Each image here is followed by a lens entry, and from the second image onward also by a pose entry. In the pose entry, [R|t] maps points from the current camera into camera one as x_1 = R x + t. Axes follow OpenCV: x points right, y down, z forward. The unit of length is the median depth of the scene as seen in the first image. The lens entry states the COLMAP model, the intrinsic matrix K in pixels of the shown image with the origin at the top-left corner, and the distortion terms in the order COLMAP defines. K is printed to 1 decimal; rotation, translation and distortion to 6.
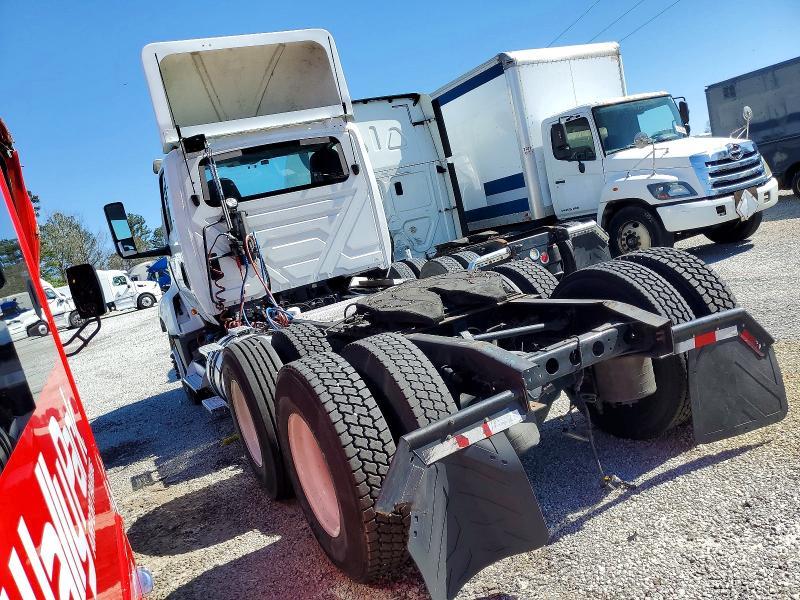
lens RADIAL K [[623.9, 0, 408.5], [0, 623.9, 305.2], [0, 0, 1]] dist [0.025187, -0.042374]
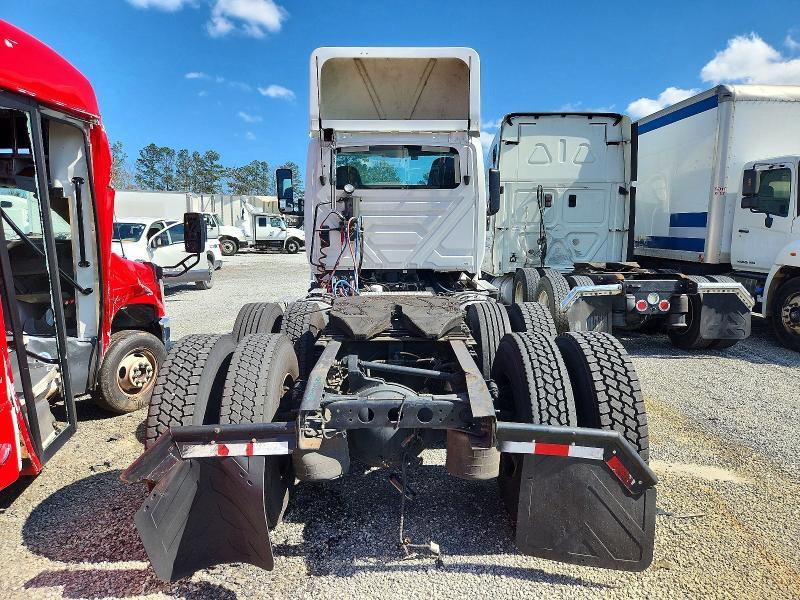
lens RADIAL K [[540.8, 0, 399.8], [0, 540.8, 292.8], [0, 0, 1]] dist [0.043809, -0.024557]
pose [[0.876228, 0.279123, -0.392829, 0.253097], [-0.264685, 0.959965, 0.091705, -0.085999], [0.402699, 0.023622, 0.915028, 0.084979]]
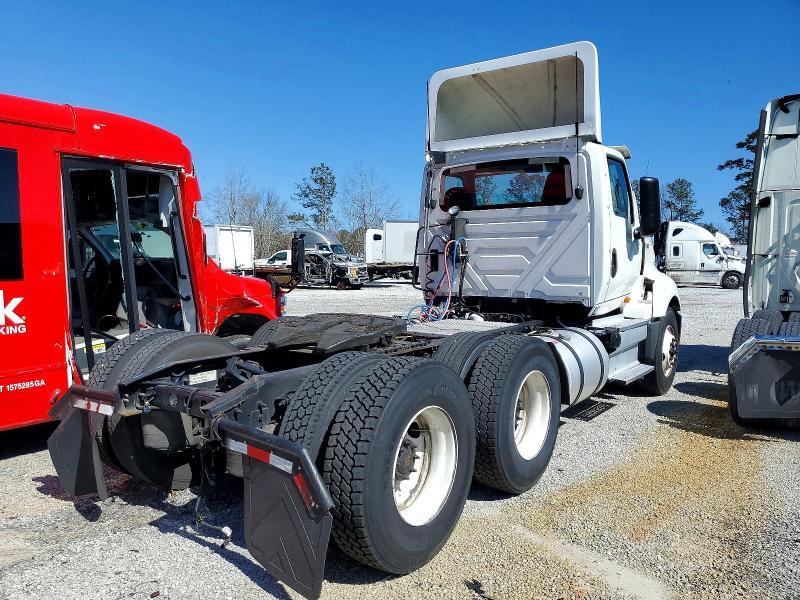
lens RADIAL K [[623.9, 0, 402.1], [0, 623.9, 301.3], [0, 0, 1]] dist [0.025187, -0.042374]
pose [[0.436818, 0.290469, -0.851362, 0.658061], [-0.227974, 0.951280, 0.207589, -0.206821], [0.870182, 0.103410, 0.481756, 0.359572]]
